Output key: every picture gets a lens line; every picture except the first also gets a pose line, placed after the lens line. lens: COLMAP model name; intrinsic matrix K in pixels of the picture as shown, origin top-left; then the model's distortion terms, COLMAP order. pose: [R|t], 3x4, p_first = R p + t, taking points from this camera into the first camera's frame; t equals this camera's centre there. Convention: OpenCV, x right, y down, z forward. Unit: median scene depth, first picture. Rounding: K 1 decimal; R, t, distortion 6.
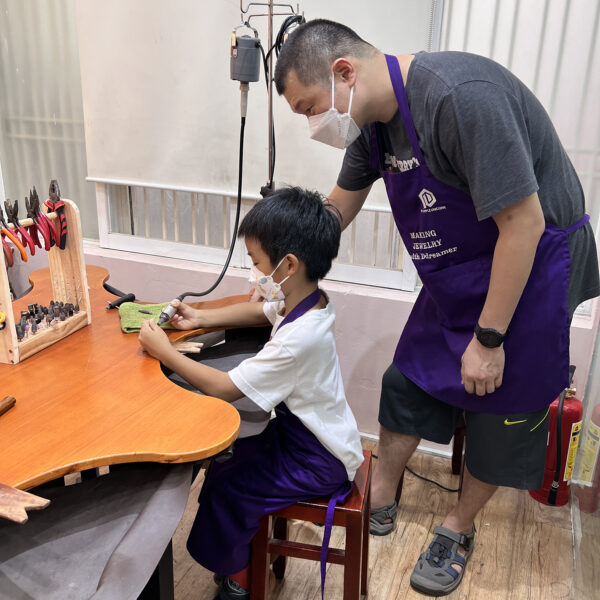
lens RADIAL K [[594.1, 0, 300.0], [0, 594.1, 299.2], [0, 0, 1]] dist [0.021879, 0.000000]
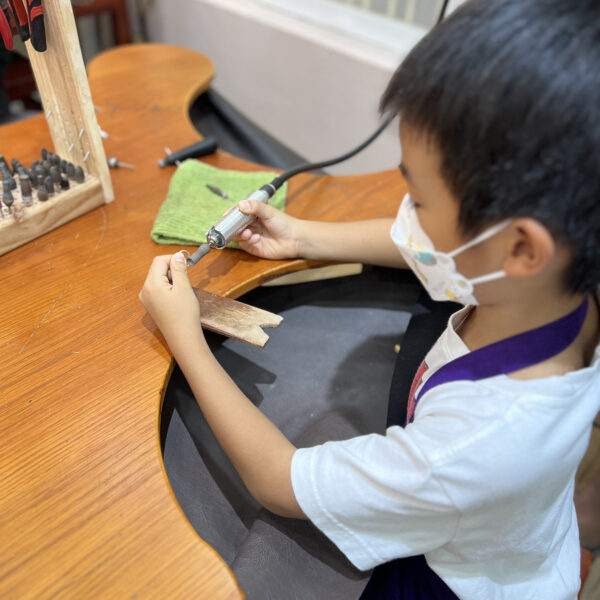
lens RADIAL K [[594.1, 0, 301.2], [0, 594.1, 301.9], [0, 0, 1]] dist [0.021879, 0.000000]
pose [[0.929087, 0.251571, -0.271127, -0.026129], [-0.130762, 0.909127, 0.395462, -0.115454], [0.345976, -0.331965, 0.877553, 0.579927]]
